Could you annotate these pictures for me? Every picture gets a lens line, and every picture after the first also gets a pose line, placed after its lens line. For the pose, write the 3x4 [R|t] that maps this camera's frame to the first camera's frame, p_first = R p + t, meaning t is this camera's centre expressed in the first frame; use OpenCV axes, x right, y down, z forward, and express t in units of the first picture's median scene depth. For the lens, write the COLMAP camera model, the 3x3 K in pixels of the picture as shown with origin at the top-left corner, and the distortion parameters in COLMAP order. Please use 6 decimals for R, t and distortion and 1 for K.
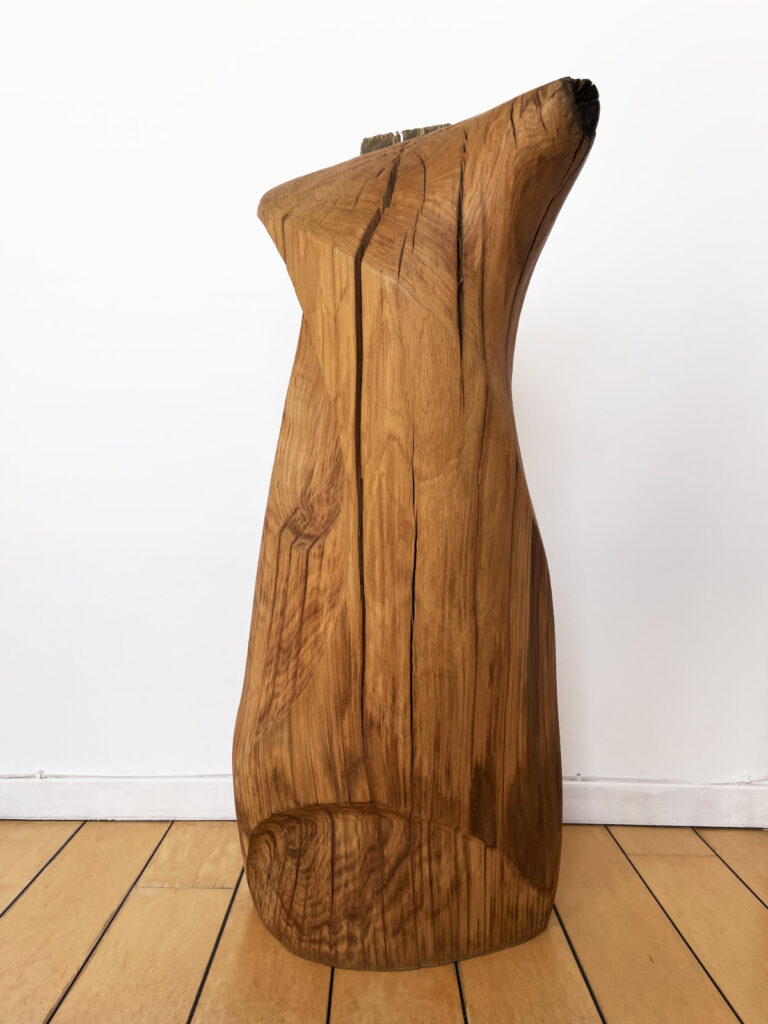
lens RADIAL K [[773.8, 0, 384.0], [0, 773.8, 512.0], [0, 0, 1]] dist [0.089865, -0.125210]
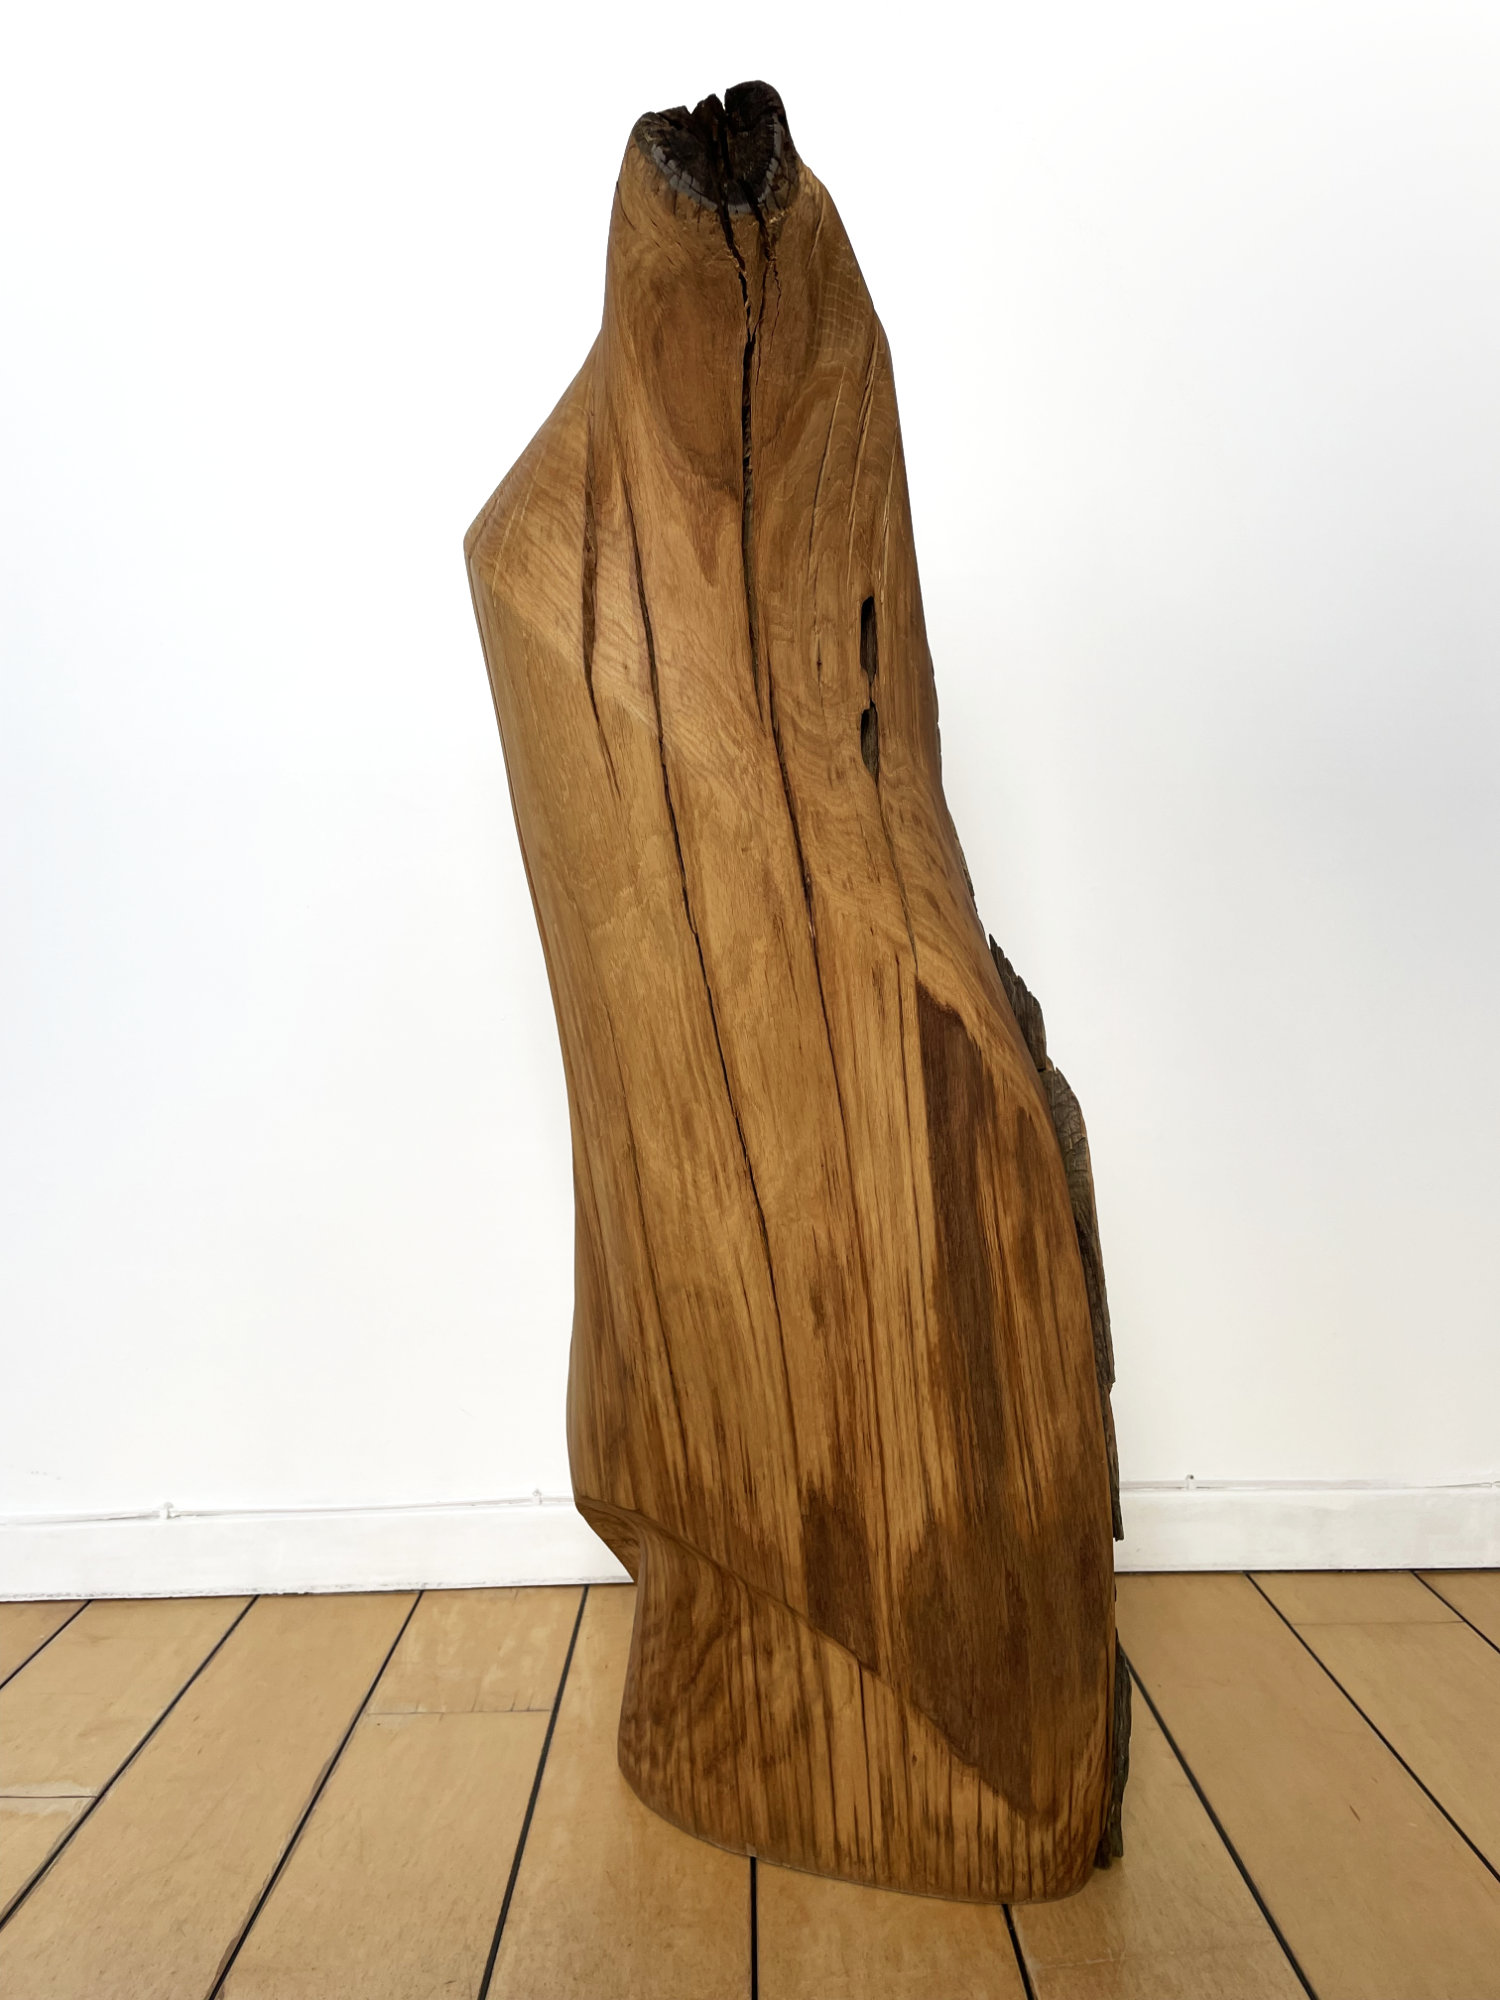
lens RADIAL K [[1511.4, 0, 750.0], [0, 1511.4, 1000.0], [0, 0, 1]] dist [0.089865, -0.125210]
pose [[0.719541, -0.016510, -0.694254, 0.781133], [0.016778, 0.999839, -0.006388, 0.016232], [0.694248, -0.007052, 0.719702, 0.274834]]
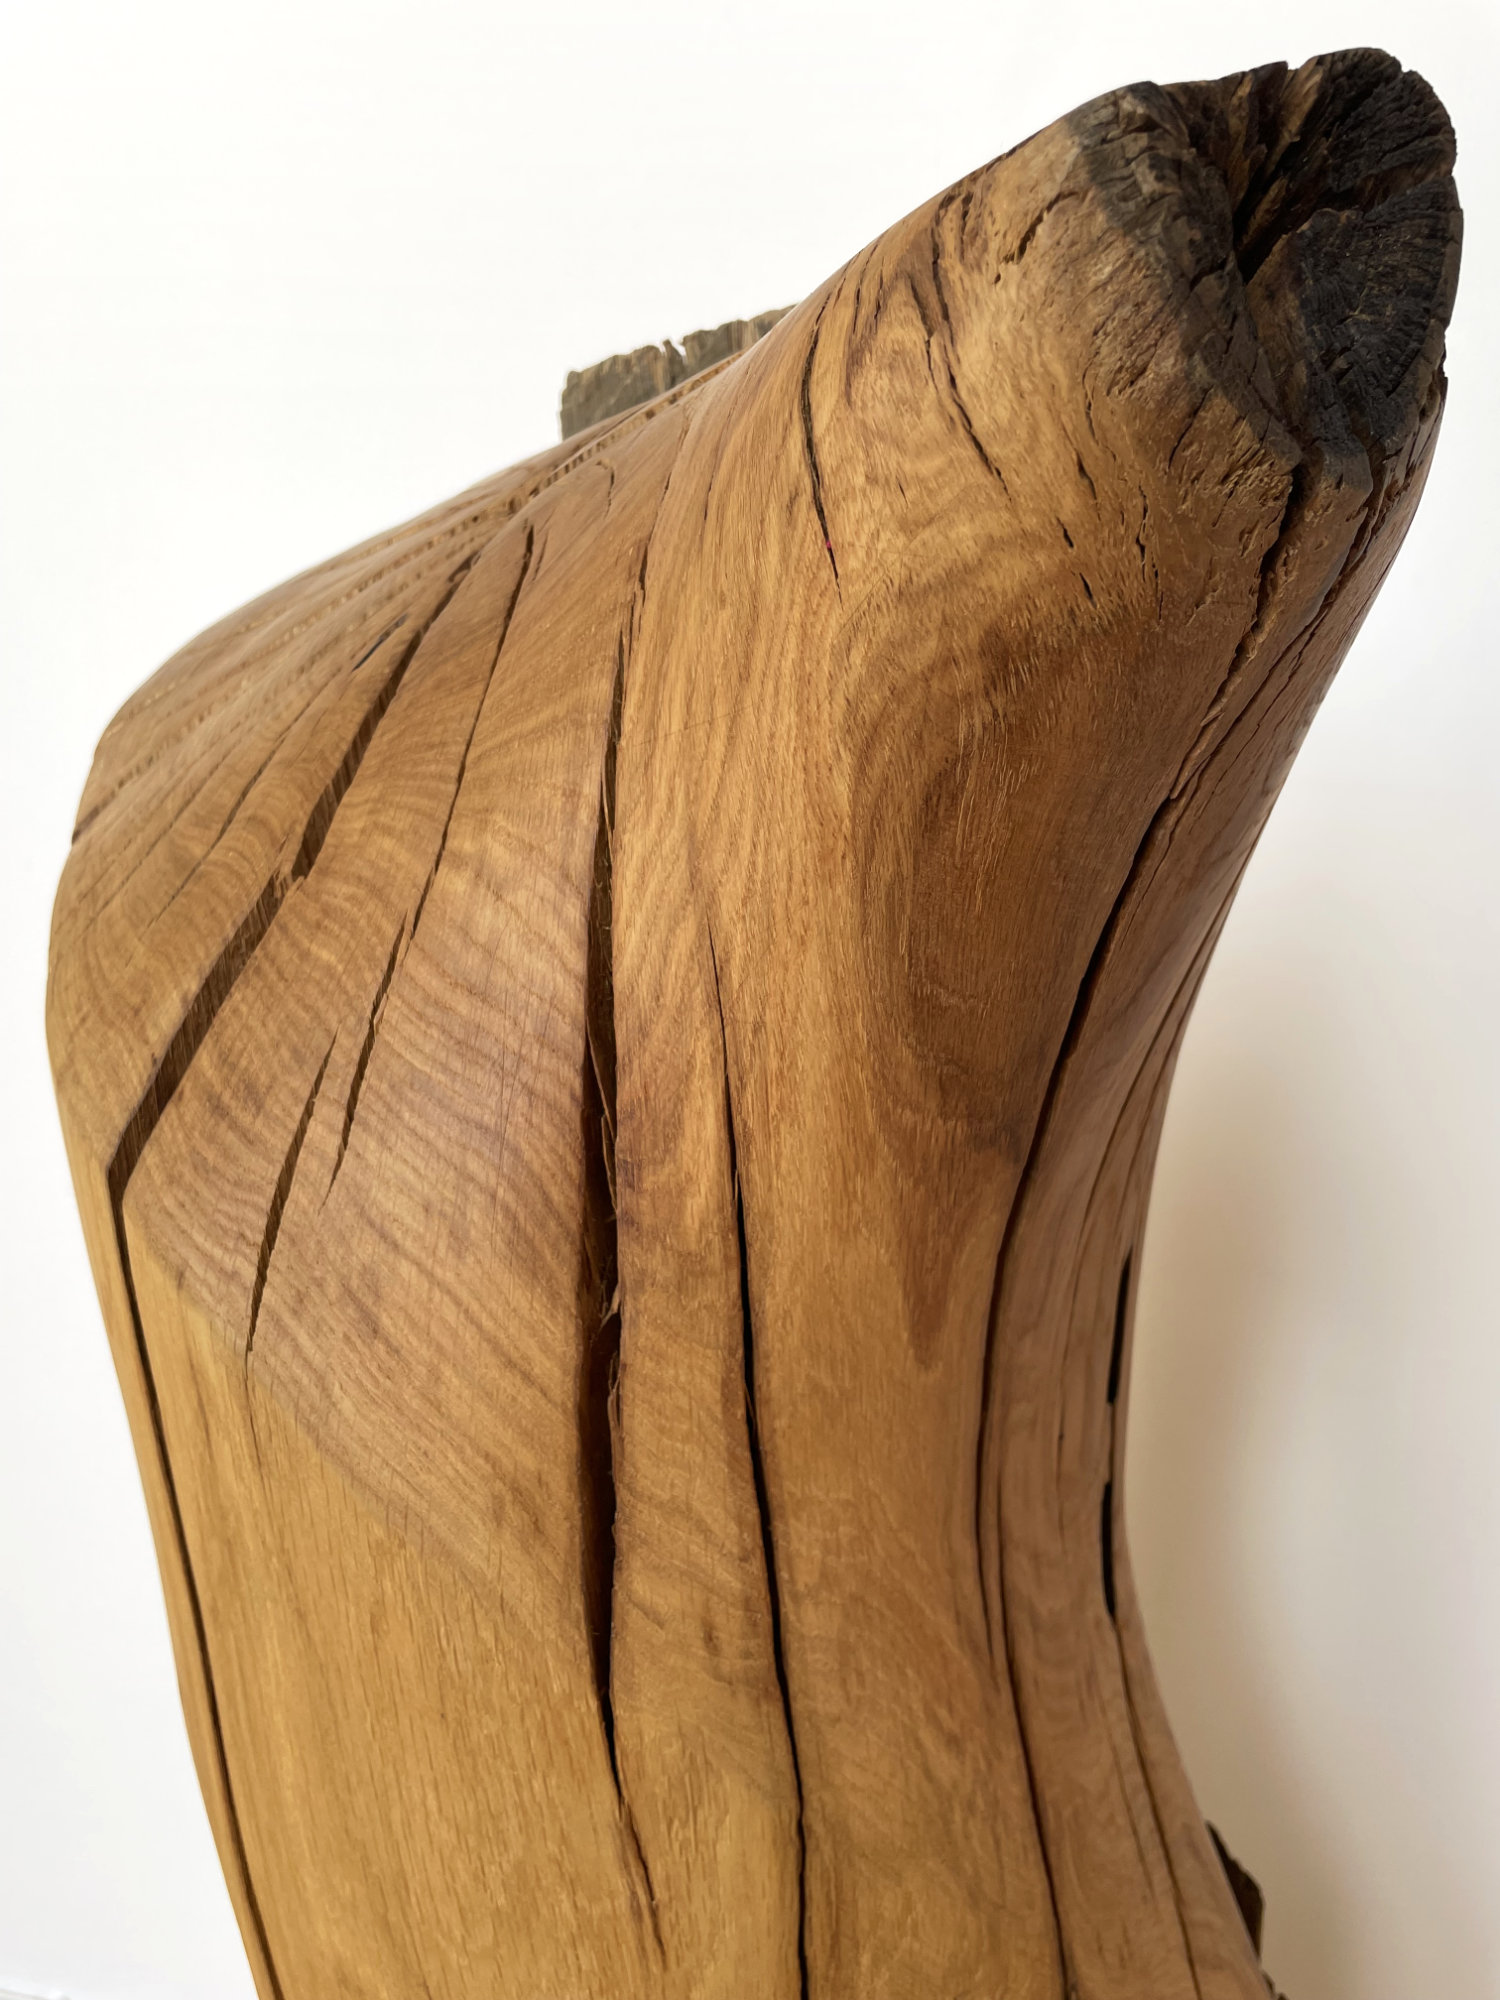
lens RADIAL K [[1556.5, 0, 750.0], [0, 1556.5, 1000.0], [0, 0, 1]] dist [0.092237, -0.139317]
pose [[0.947711, 0.010309, -0.318964, 0.212817], [0.011376, 0.997752, 0.066049, -0.339768], [0.318928, -0.066224, 0.945463, 0.581885]]
